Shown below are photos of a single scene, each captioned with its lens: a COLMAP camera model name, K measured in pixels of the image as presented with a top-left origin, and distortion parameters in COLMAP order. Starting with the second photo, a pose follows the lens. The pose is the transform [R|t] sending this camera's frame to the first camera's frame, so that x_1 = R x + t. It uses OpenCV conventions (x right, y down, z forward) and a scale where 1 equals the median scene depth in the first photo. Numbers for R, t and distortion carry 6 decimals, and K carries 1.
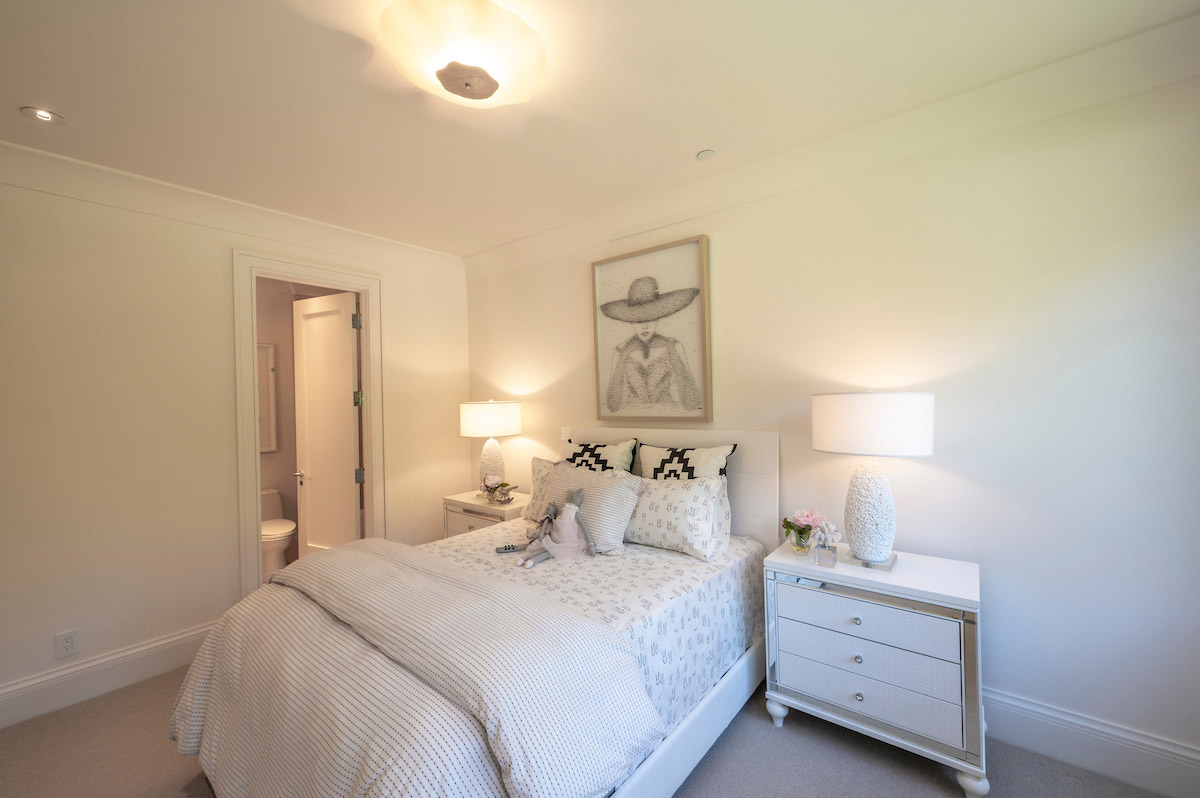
lens RADIAL K [[480.1, 0, 600.1], [0, 480.1, 399.6], [0, 0, 1]] dist [0.000389, 0.000384]
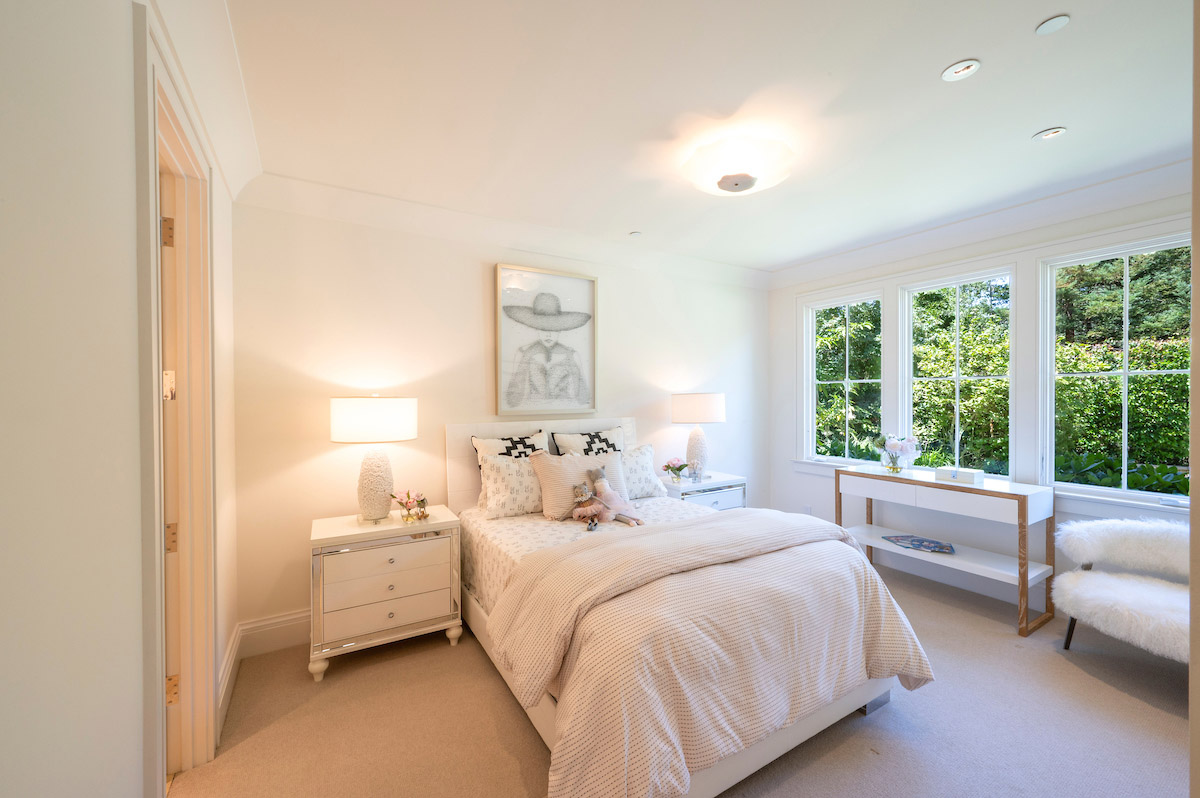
lens RADIAL K [[480.1, 0, 600.8], [0, 480.1, 398.9], [0, 0, 1]] dist [0.000389, 0.000384]
pose [[0.337185, 0.012747, 0.941352, -0.990444], [0.002332, 0.999894, -0.014374, 0.025087], [-0.941435, 0.007042, 0.337120, 0.479862]]
